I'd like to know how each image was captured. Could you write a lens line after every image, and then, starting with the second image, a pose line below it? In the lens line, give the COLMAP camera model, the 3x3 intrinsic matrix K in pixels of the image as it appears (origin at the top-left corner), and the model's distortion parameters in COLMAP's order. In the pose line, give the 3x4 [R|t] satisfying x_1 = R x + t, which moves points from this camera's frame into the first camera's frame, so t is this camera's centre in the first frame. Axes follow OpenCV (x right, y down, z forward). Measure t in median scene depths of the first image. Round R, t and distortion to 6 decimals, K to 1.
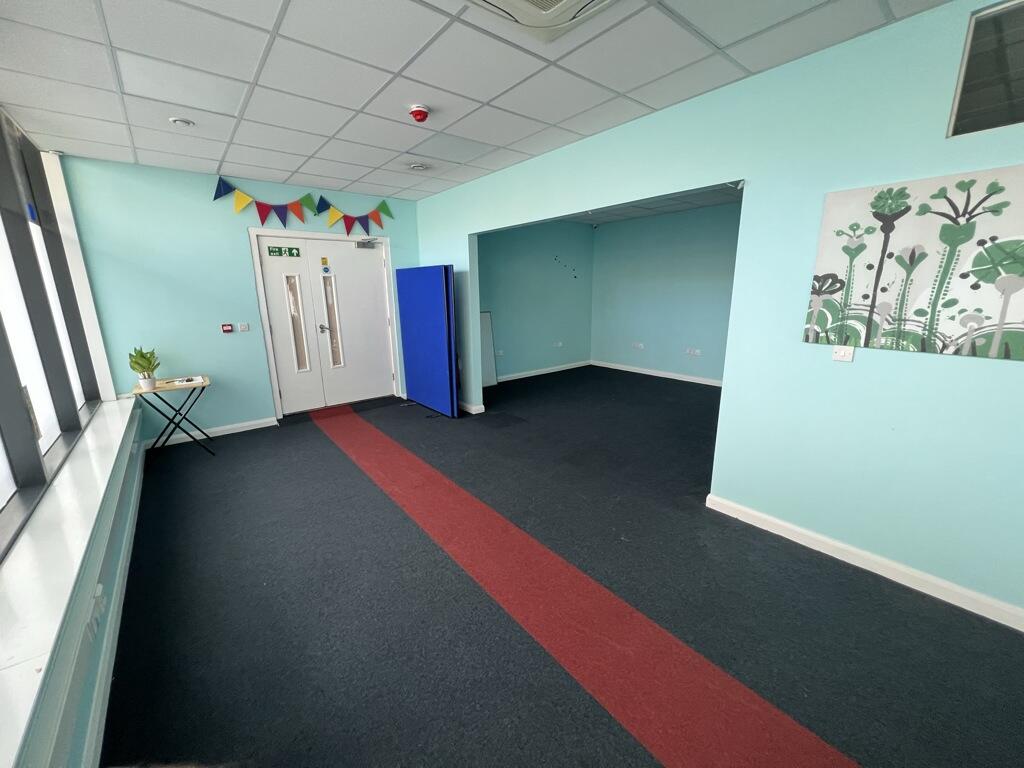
lens RADIAL K [[410.6, 0, 508.7], [0, 410.6, 385.6], [0, 0, 1]] dist [0.001424, 0.000117]
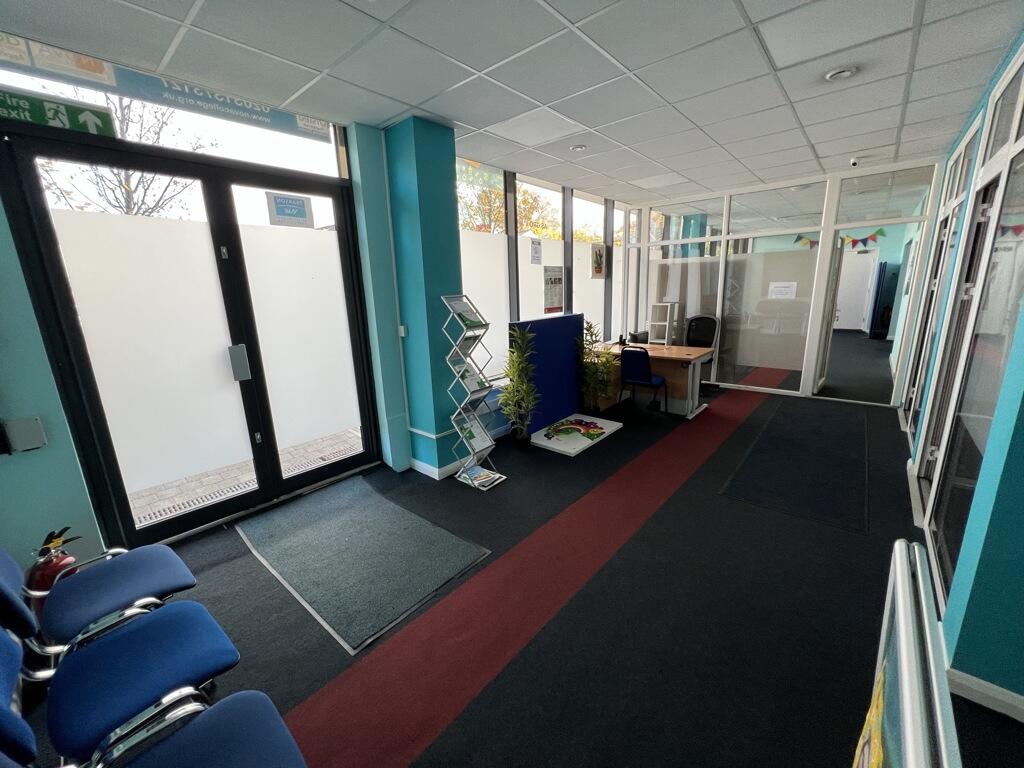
lens RADIAL K [[410.6, 0, 507.8], [0, 410.6, 380.4], [0, 0, 1]] dist [0.001424, 0.000117]
pose [[0.182713, 0.228771, -0.956180, 1.457693], [-0.191531, 0.962201, 0.193613, 0.221447], [0.964330, 0.147763, 0.219624, -1.086611]]
